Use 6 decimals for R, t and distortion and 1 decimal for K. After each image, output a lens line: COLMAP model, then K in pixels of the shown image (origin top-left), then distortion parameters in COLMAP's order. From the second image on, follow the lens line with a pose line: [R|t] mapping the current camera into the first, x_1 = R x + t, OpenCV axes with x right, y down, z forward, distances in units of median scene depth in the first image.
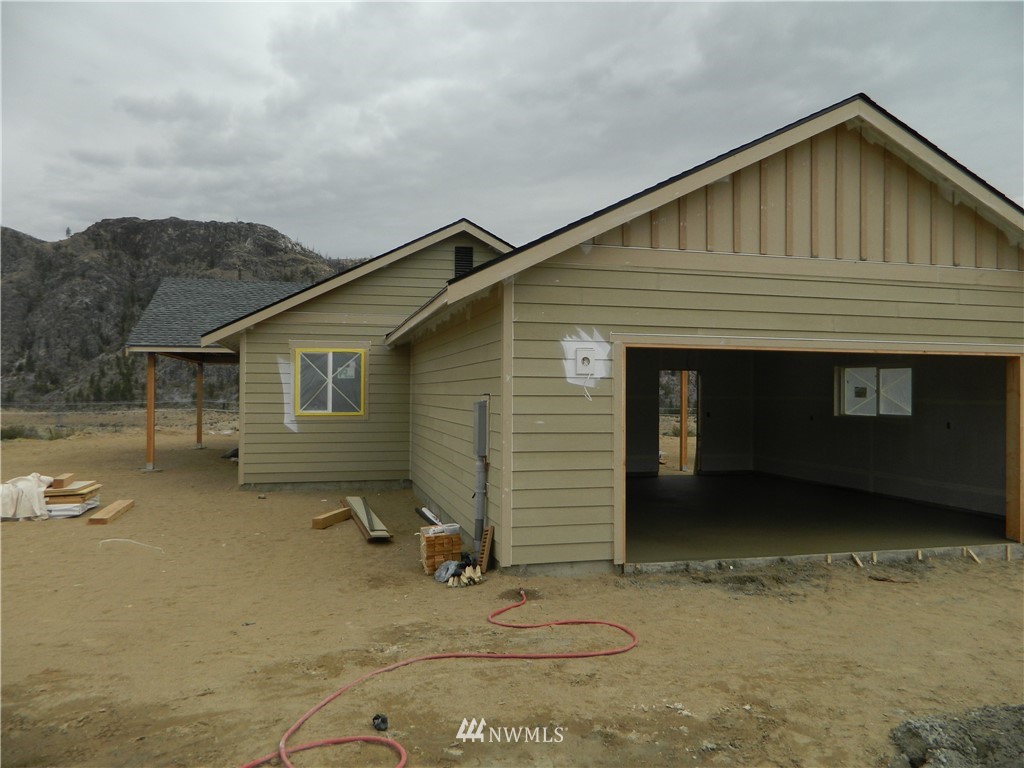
lens RADIAL K [[751.0, 0, 512.0], [0, 751.0, 384.0], [0, 0, 1]] dist [0.004178, -0.000826]
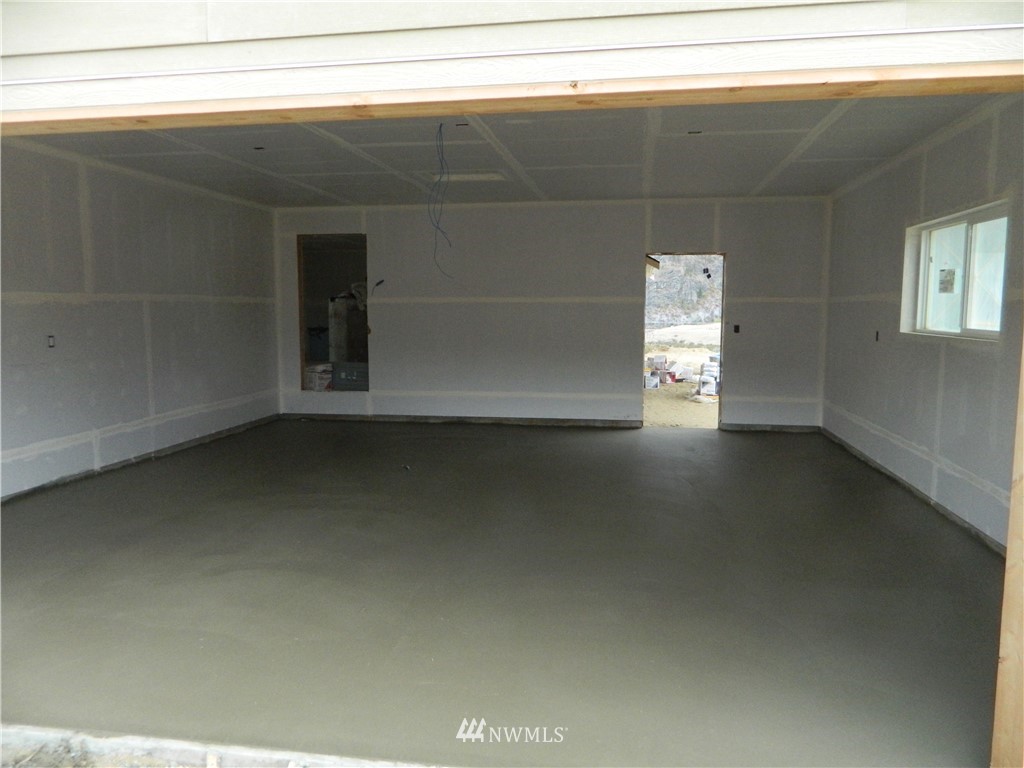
lens RADIAL K [[751.0, 0, 512.0], [0, 751.0, 384.0], [0, 0, 1]] dist [0.004178, -0.000826]
pose [[0.913281, 0.034309, -0.405882, 0.397470], [0.011963, 0.993757, 0.110920, 0.018331], [0.407154, -0.106156, 0.907170, 0.455235]]
